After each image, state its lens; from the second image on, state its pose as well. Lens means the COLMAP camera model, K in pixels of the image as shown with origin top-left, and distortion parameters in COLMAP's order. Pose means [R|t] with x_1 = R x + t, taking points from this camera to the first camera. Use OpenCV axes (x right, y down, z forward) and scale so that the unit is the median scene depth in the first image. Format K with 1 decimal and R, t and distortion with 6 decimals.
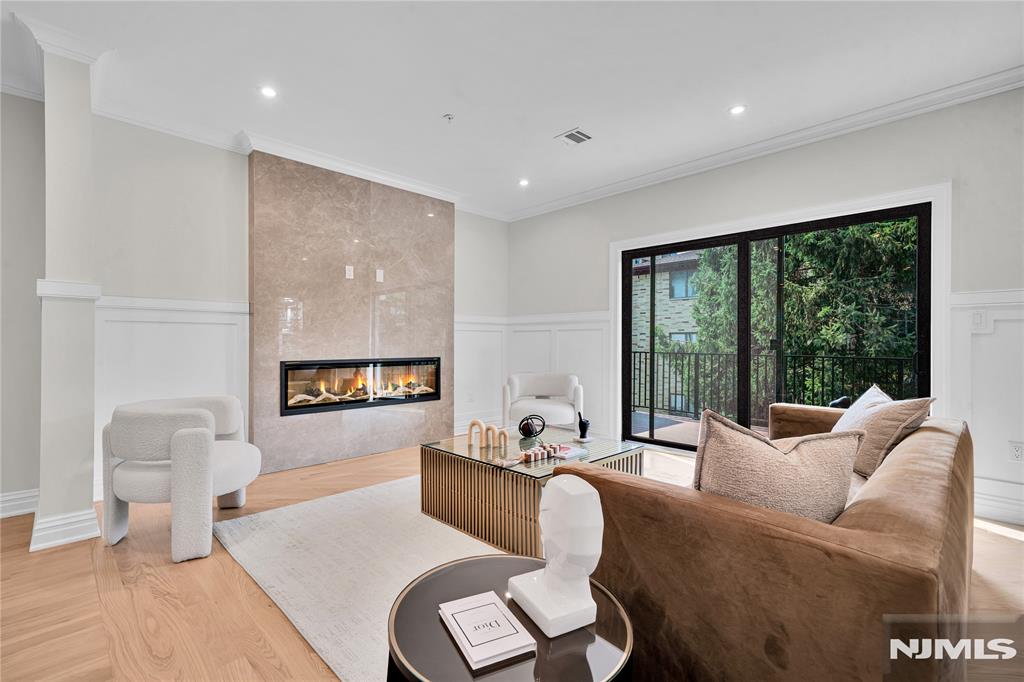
lens RADIAL K [[458.4, 0, 507.3], [0, 458.4, 340.5], [0, 0, 1]] dist [0.016743, 0.000527]
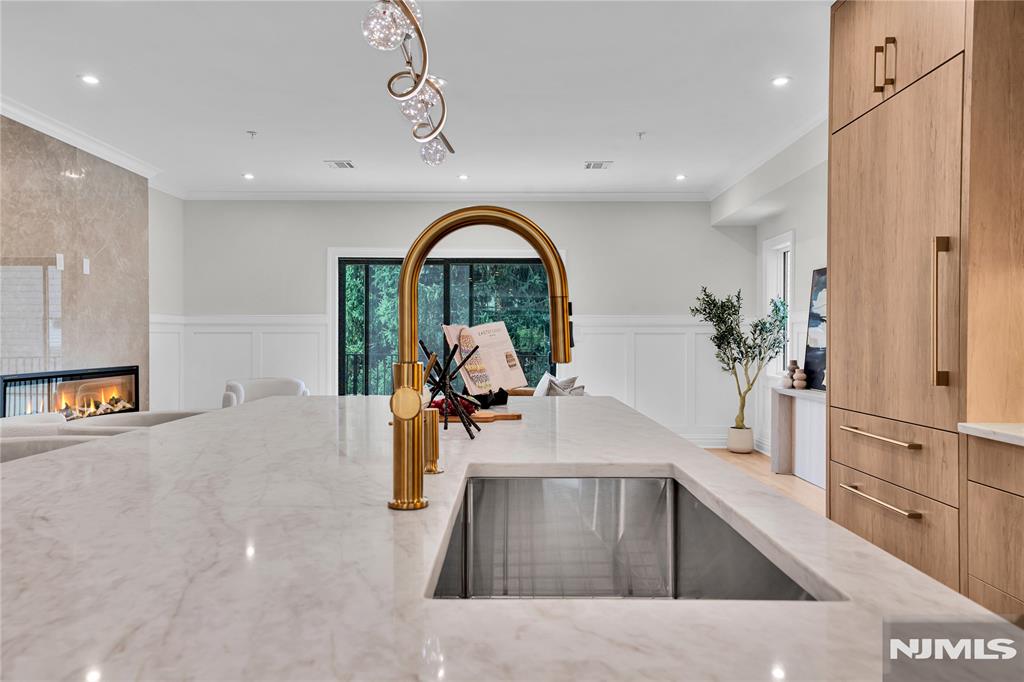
lens RADIAL K [[667.6, 0, 503.7], [0, 667.6, 343.9], [0, 0, 1]] dist [0.023953, 0.001588]
pose [[0.709015, -0.005775, 0.705170, -0.631625], [-0.003922, 0.999919, 0.012132, -0.023628], [-0.705182, -0.011368, 0.708935, -0.380586]]
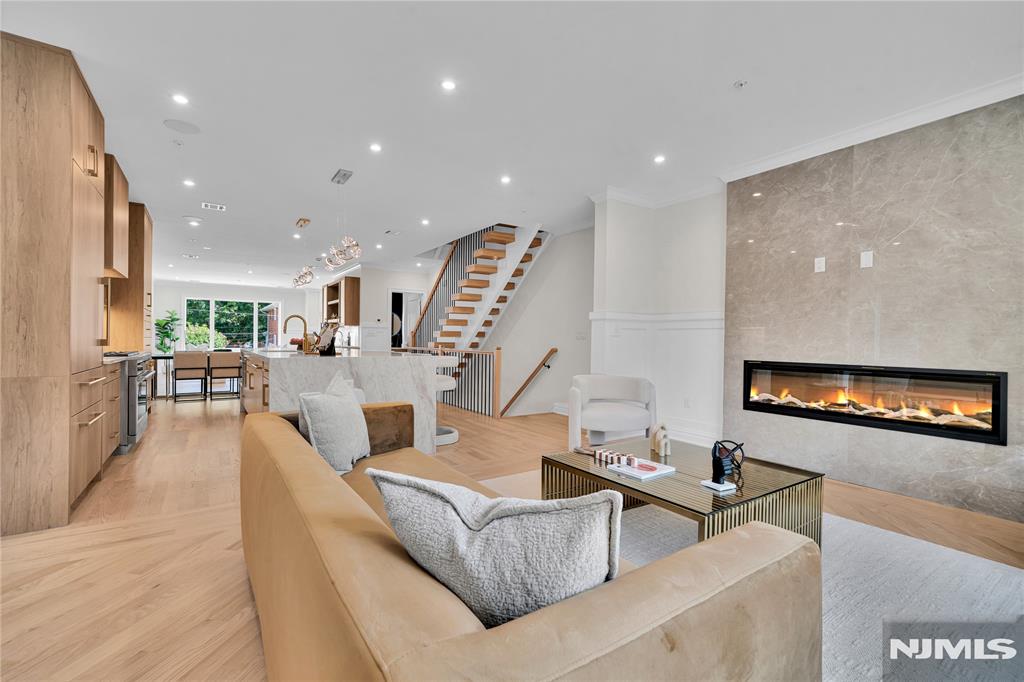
lens RADIAL K [[458.4, 0, 507.3], [0, 458.4, 340.5], [0, 0, 1]] dist [0.016743, 0.000527]
pose [[-0.186898, 0.002072, -0.982377, 0.649772], [-0.004708, 0.999984, 0.003004, -0.002958], [0.982368, 0.005186, -0.186885, 0.583785]]
